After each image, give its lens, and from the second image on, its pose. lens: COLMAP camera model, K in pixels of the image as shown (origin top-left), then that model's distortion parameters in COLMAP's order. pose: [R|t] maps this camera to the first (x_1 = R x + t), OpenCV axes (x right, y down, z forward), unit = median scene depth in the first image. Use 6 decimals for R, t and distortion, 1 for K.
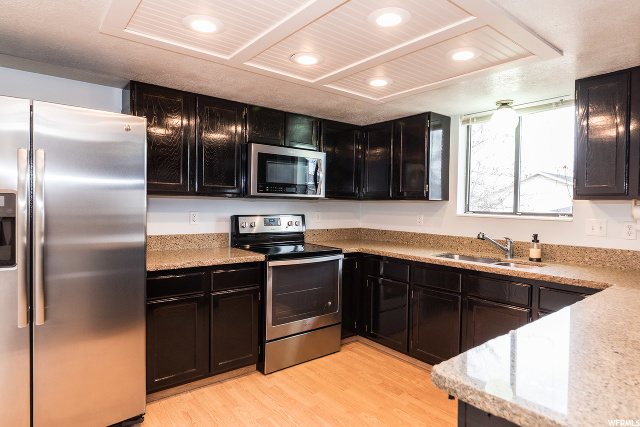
lens RADIAL K [[376.4, 0, 320.0], [0, 376.4, 213.5], [0, 0, 1]] dist [0.002282, 0.000265]
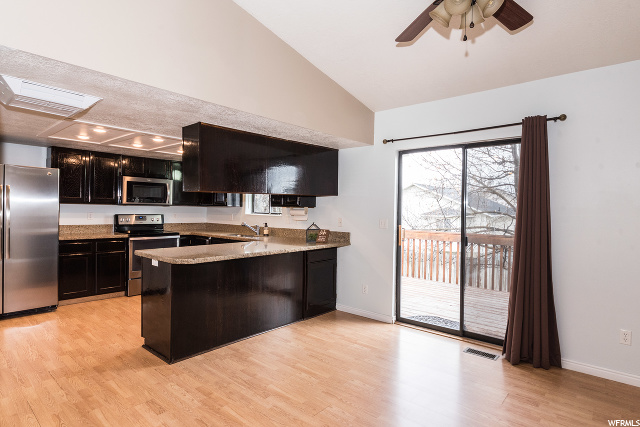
lens RADIAL K [[351.8, 0, 320.0], [0, 351.8, 213.5], [0, 0, 1]] dist [0.002449, 0.000851]
pose [[0.985646, 0.000276, 0.168824, 0.485617], [0.002254, 0.999888, -0.014794, 0.029460], [-0.168809, 0.014962, 0.985535, -0.894806]]
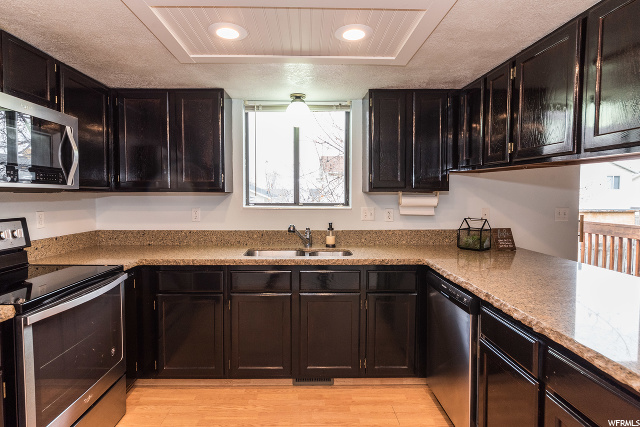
lens RADIAL K [[353.7, 0, 315.3], [0, 353.7, 211.5], [0, 0, 1]] dist [-0.003739, -0.001000]
pose [[0.613557, -0.050636, 0.788025, -0.242704], [0.029316, 0.998715, 0.041348, -0.019781], [-0.789106, -0.002268, 0.614253, 0.362945]]
